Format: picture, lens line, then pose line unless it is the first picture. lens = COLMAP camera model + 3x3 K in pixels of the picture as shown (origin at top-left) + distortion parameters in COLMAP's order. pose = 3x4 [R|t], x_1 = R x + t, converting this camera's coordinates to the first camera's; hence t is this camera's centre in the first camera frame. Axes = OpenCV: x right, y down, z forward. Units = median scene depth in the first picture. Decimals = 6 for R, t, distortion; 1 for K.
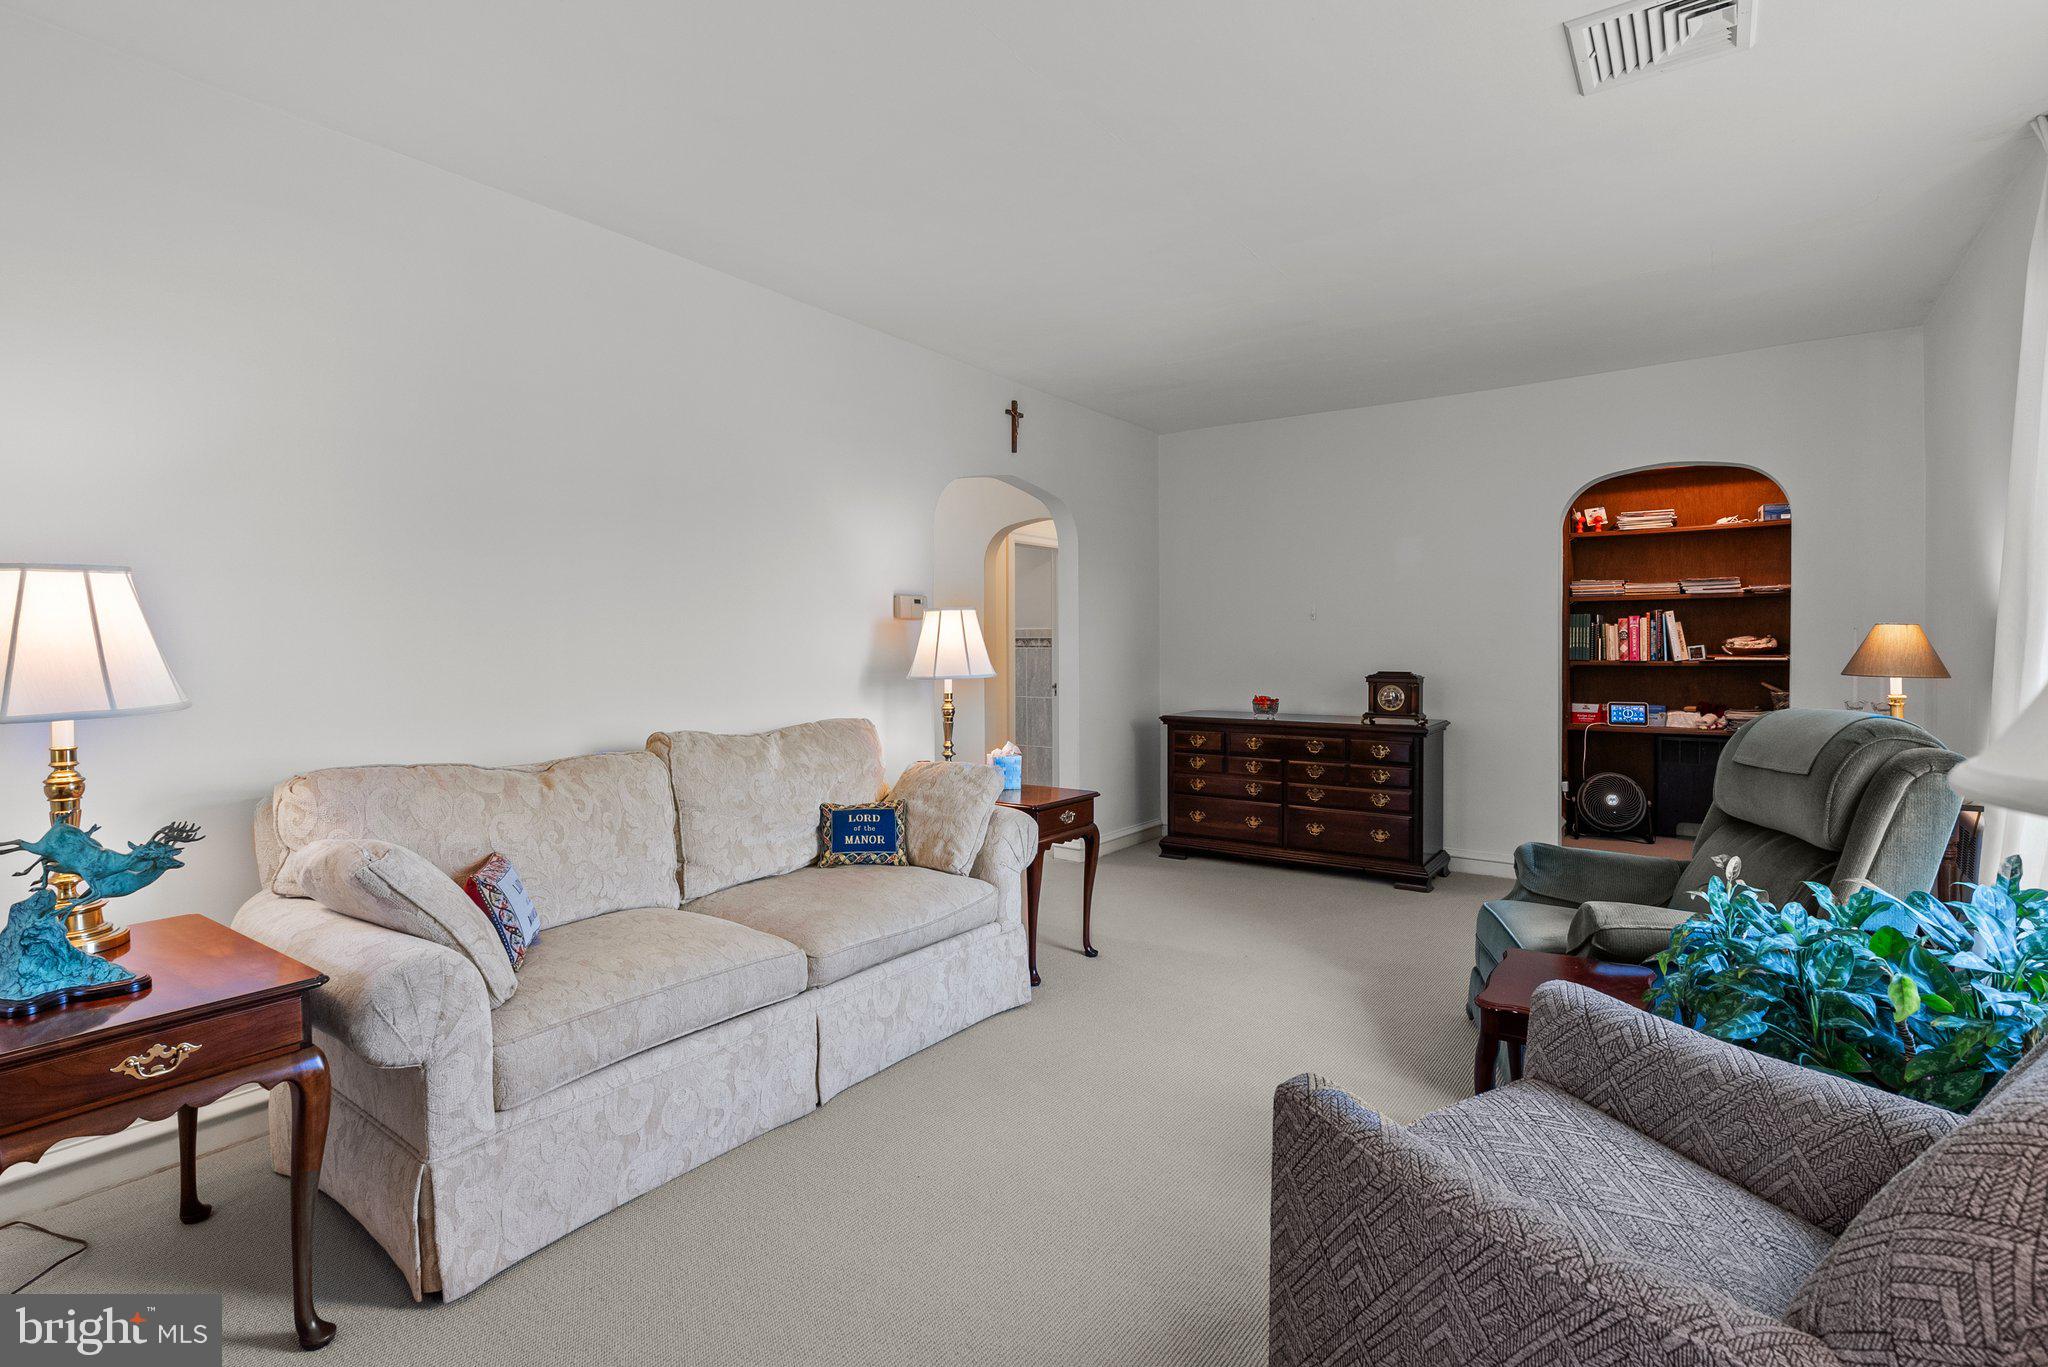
lens RADIAL K [[989.2, 0, 1061.1], [0, 989.2, 635.1], [0, 0, 1]] dist [-0.024983, 0.000200]
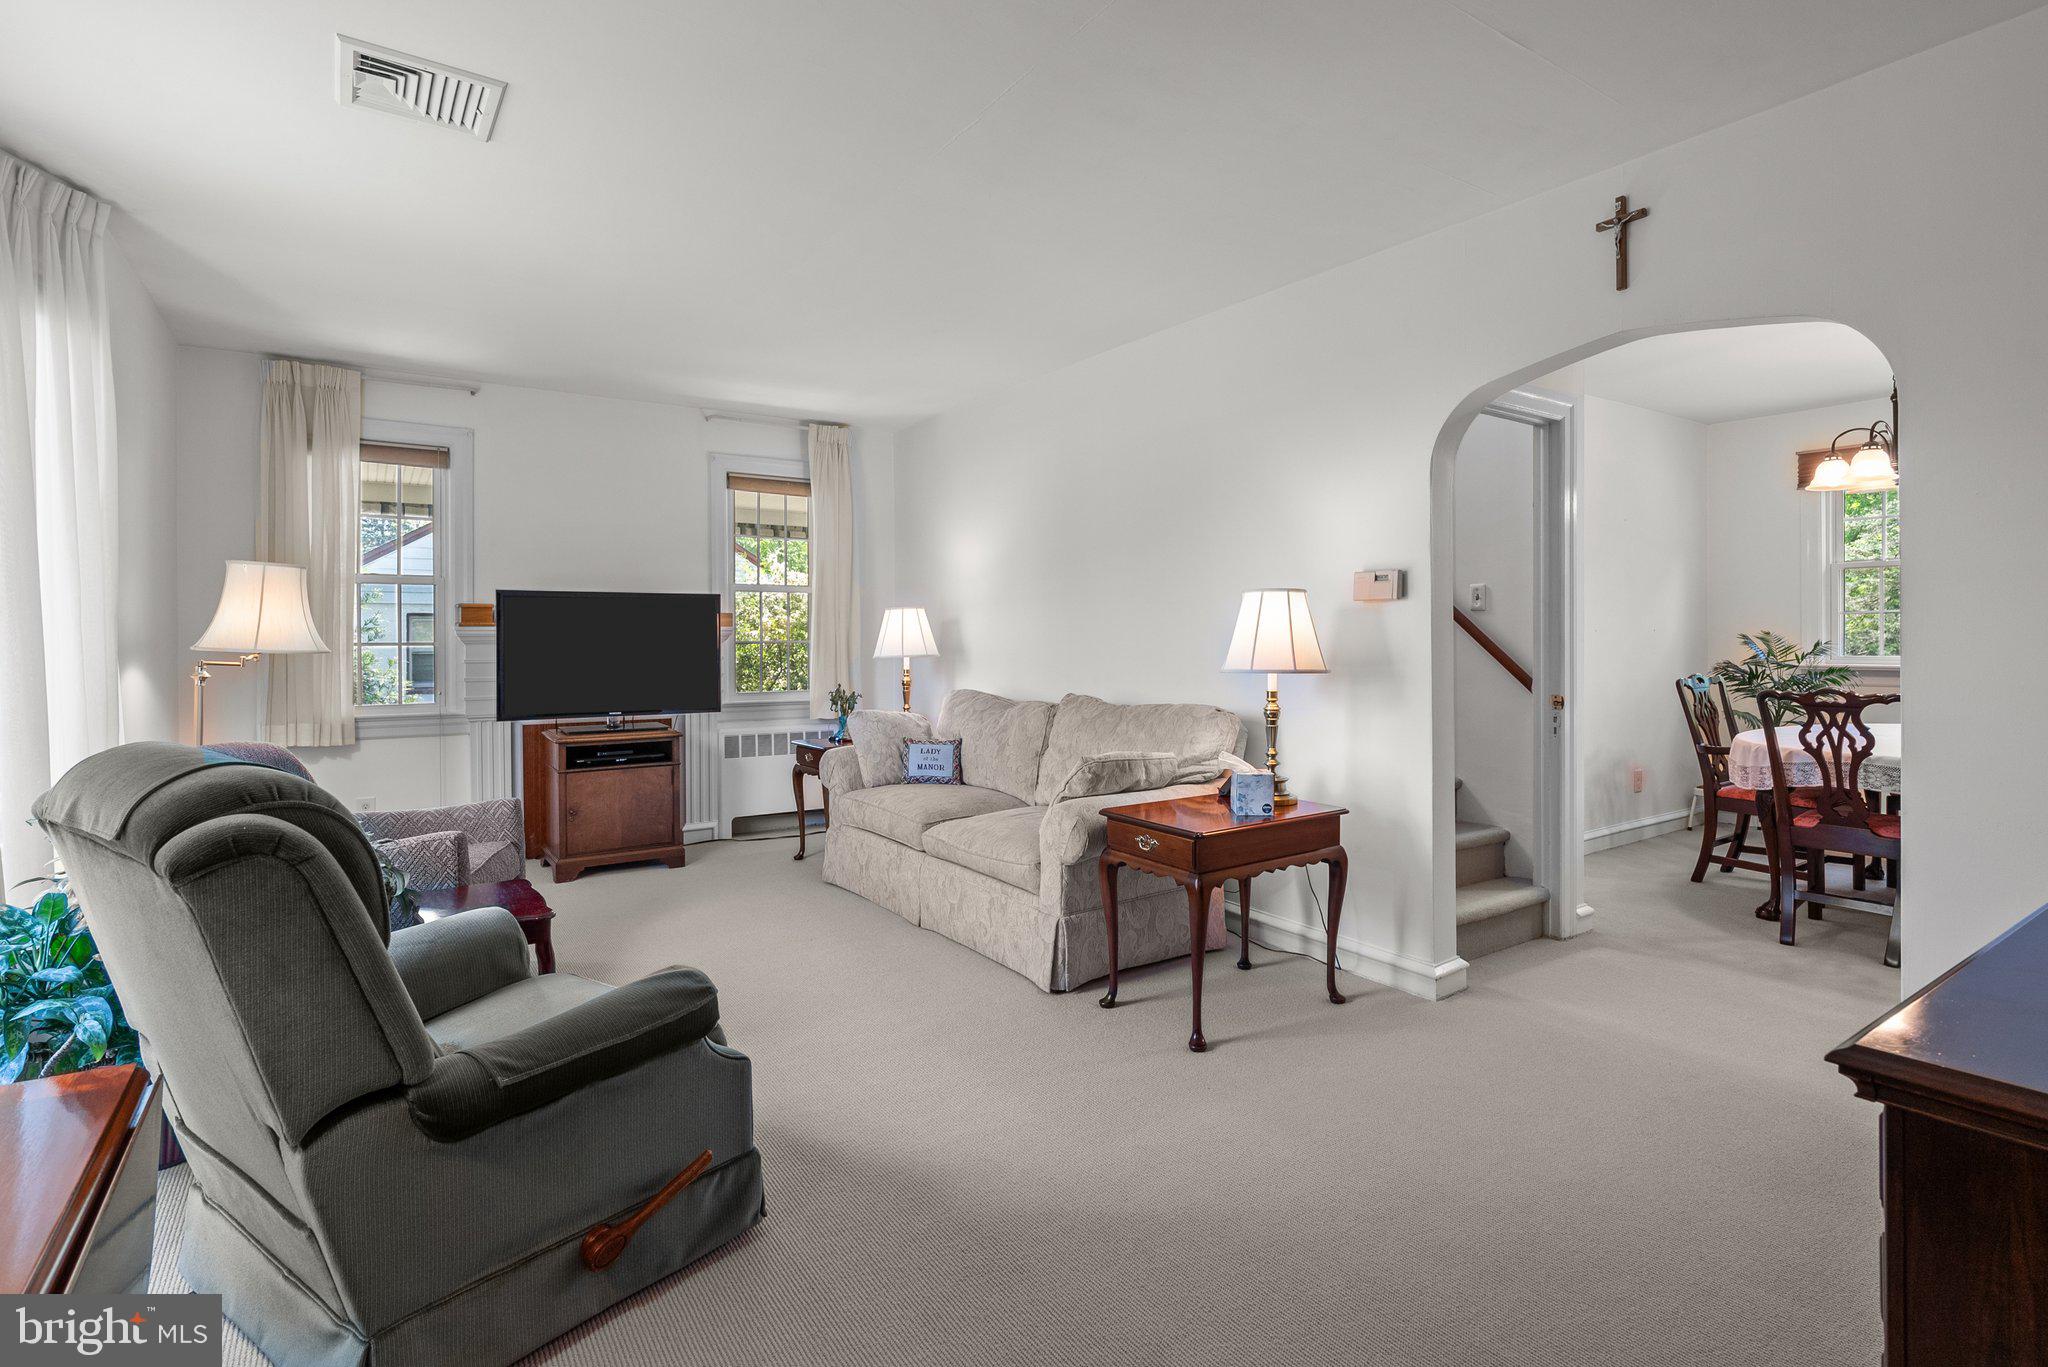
lens RADIAL K [[989.2, 0, 1061.1], [0, 989.2, 635.1], [0, 0, 1]] dist [-0.024983, 0.000200]
pose [[-0.345495, 0.003979, -0.938412, 0.827938], [0.013081, 0.999914, -0.000576, 0.011149], [0.938329, -0.012474, -0.345518, 1.259266]]
